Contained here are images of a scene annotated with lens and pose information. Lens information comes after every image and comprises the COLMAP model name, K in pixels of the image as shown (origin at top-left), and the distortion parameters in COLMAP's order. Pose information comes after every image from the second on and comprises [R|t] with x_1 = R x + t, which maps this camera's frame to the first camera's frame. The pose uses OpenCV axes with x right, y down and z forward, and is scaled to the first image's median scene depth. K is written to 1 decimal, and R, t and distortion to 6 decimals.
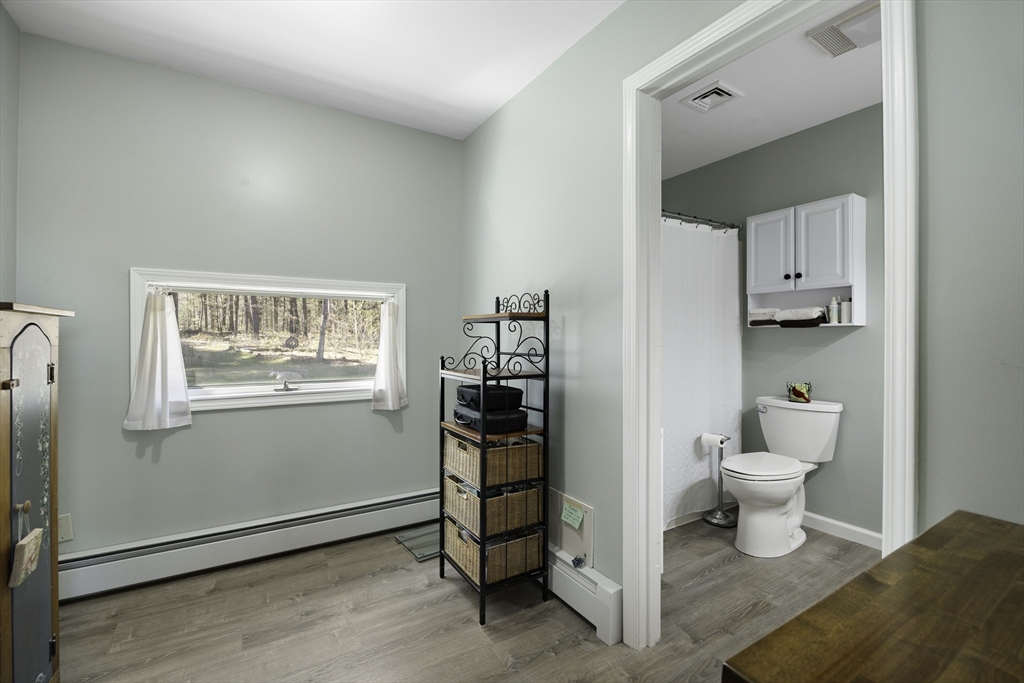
lens RADIAL K [[440.0, 0, 513.5], [0, 440.0, 342.5], [0, 0, 1]] dist [-0.008362, -0.000219]
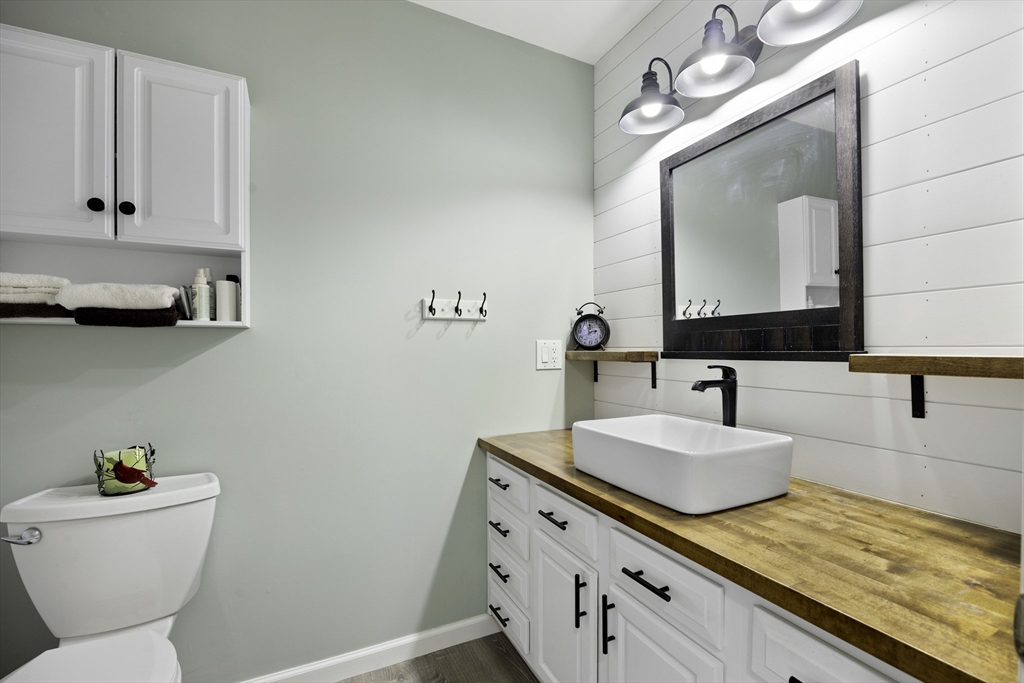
lens RADIAL K [[440.0, 0, 515.0], [0, 440.0, 348.5], [0, 0, 1]] dist [-0.008362, -0.000219]
pose [[0.091646, -0.010222, 0.995739, 0.248710], [0.006242, 0.999934, 0.009690, -0.013510], [-0.995772, 0.005328, 0.091703, 0.574973]]
